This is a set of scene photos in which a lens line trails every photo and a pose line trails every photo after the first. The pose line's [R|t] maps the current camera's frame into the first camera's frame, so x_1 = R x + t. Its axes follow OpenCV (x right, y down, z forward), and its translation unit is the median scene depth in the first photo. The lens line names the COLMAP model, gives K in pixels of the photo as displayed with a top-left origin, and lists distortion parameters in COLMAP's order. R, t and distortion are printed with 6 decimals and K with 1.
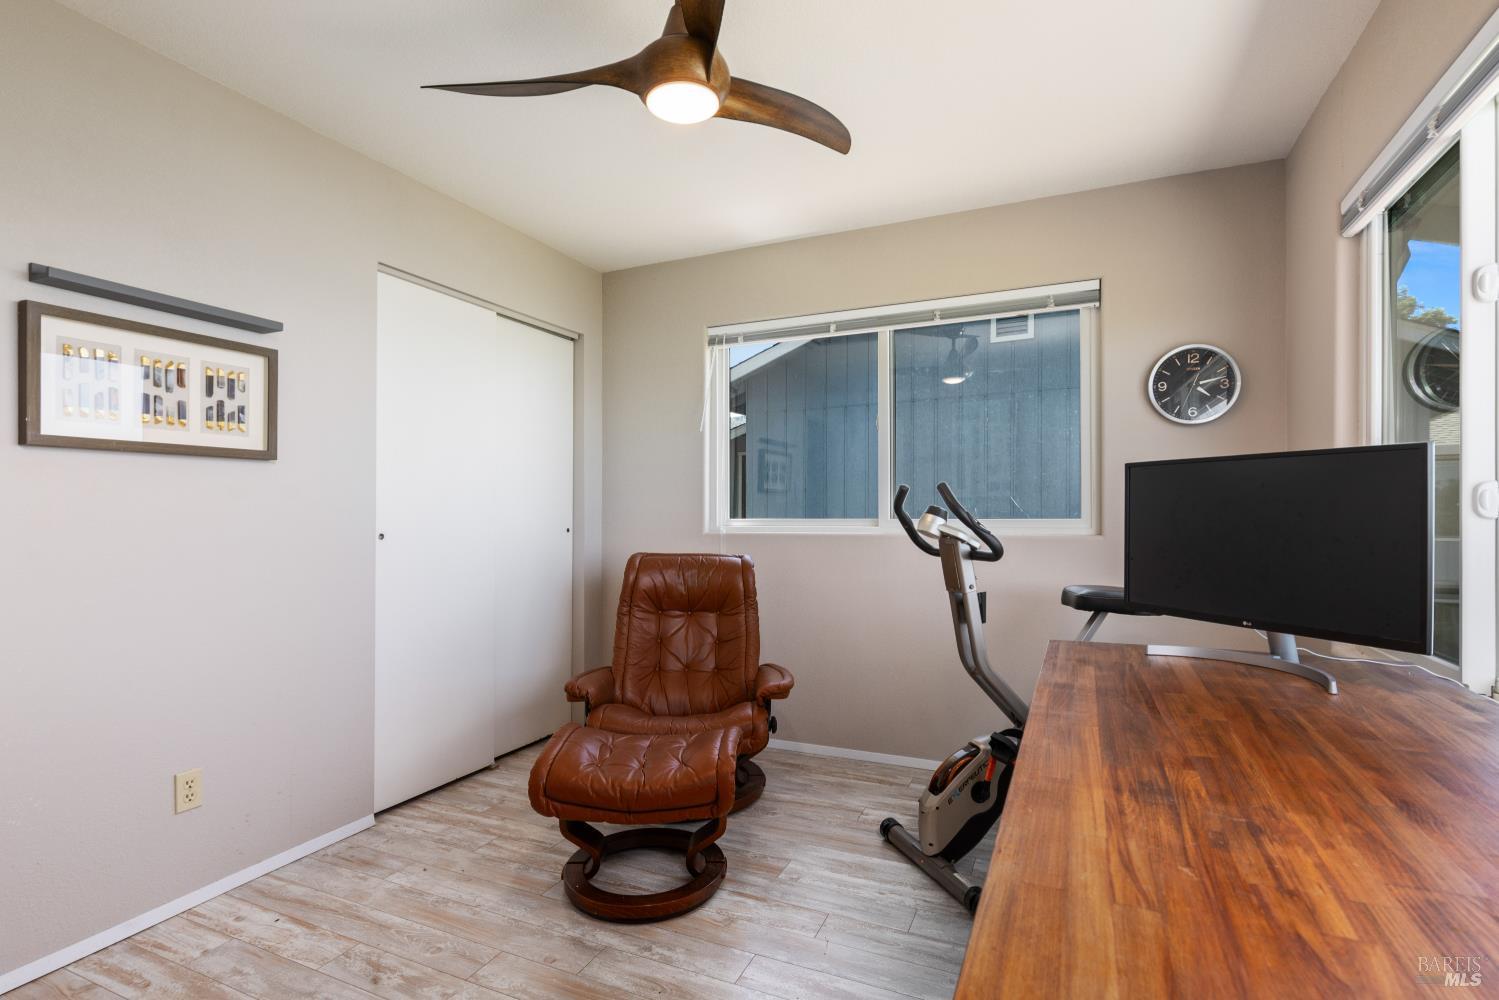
lens RADIAL K [[720.3, 0, 742.2], [0, 720.3, 504.9], [0, 0, 1]] dist [-0.000734, 0.000092]
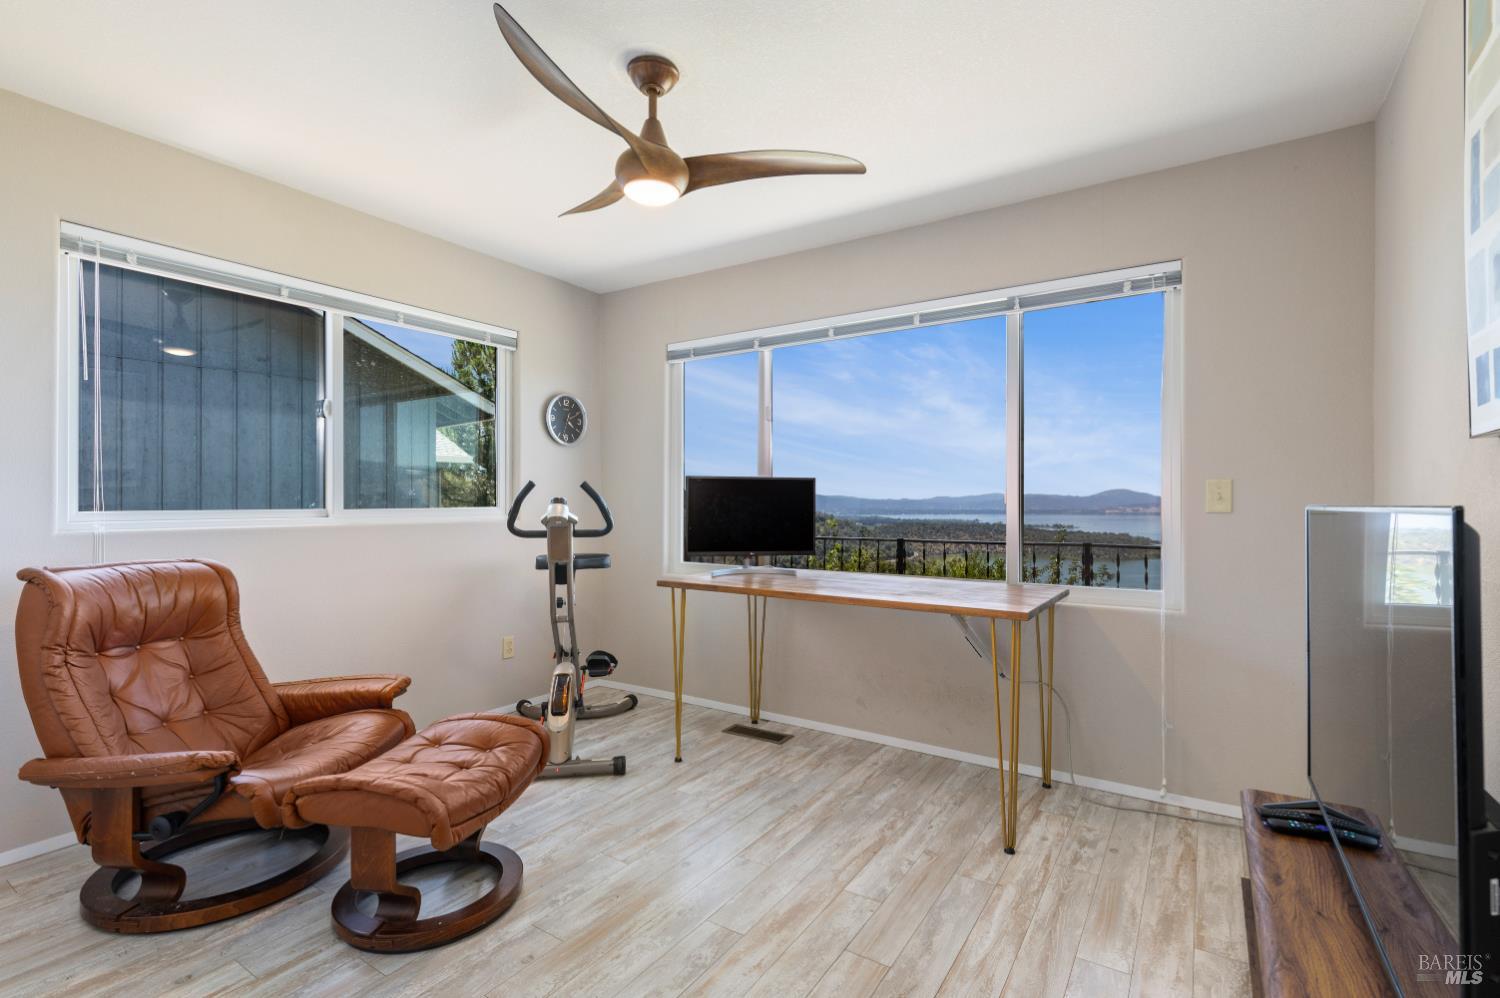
lens RADIAL K [[702.6, 0, 764.9], [0, 702.6, 498.9], [0, 0, 1]] dist [0.011744, -0.000073]
pose [[0.134135, 0.013821, 0.990867, -0.675596], [-0.001158, 0.999904, -0.013790, 0.017202], [-0.990962, 0.000702, 0.134138, 0.323396]]
